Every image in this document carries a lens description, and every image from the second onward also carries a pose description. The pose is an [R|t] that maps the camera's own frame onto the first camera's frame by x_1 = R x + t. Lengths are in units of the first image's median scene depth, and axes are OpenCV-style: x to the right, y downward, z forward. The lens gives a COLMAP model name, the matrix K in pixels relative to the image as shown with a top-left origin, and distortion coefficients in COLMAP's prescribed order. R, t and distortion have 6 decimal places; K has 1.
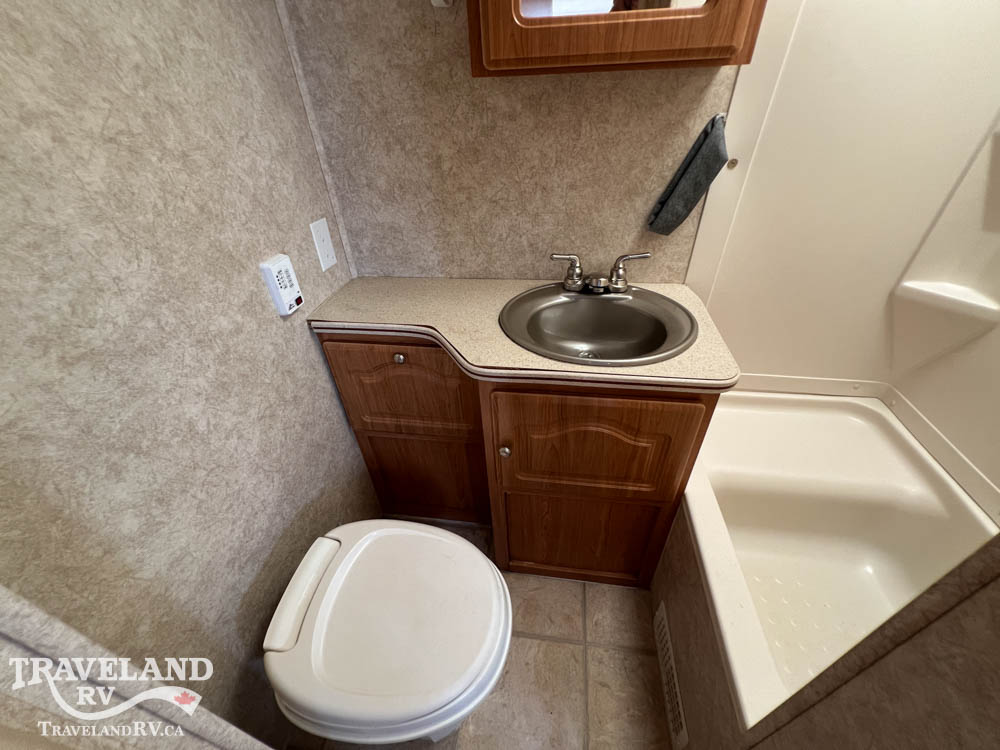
lens RADIAL K [[410.3, 0, 502.1], [0, 410.3, 377.5], [0, 0, 1]] dist [-0.000282, 0.000142]
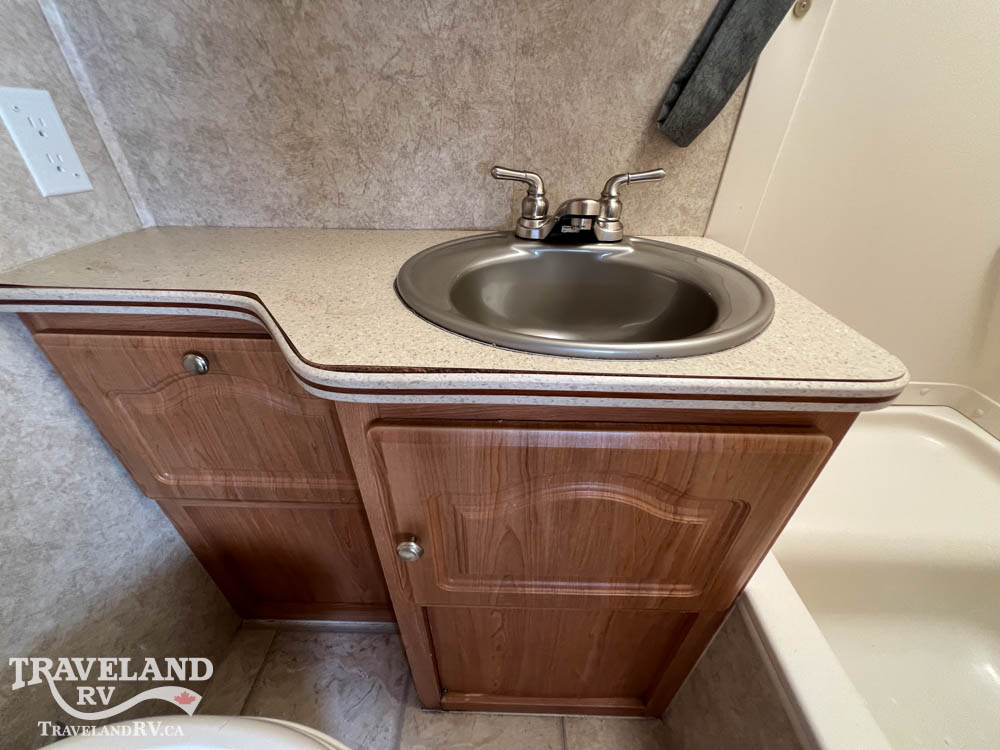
lens RADIAL K [[400.7, 0, 502.1], [0, 400.7, 375.3], [0, 0, 1]] dist [-0.001978, 0.000685]
pose [[0.990863, -0.026935, 0.132158, 0.051887], [0.033950, 0.998115, -0.051122, 0.005794], [-0.130532, 0.055142, 0.989910, 0.468857]]
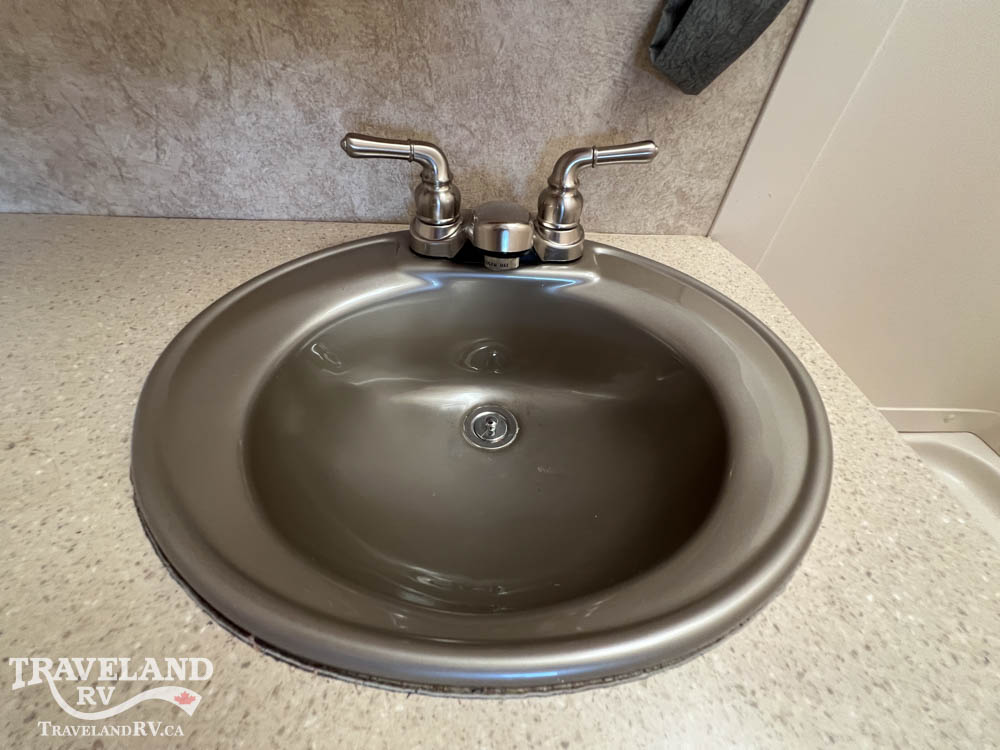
lens RADIAL K [[400.7, 0, 502.1], [0, 400.7, 375.3], [0, 0, 1]] dist [-0.001978, 0.000685]
pose [[0.983609, -0.057901, 0.170767, 0.166999], [0.033779, 0.989444, 0.140920, -0.160829], [-0.177124, -0.132842, 0.975182, 0.654681]]
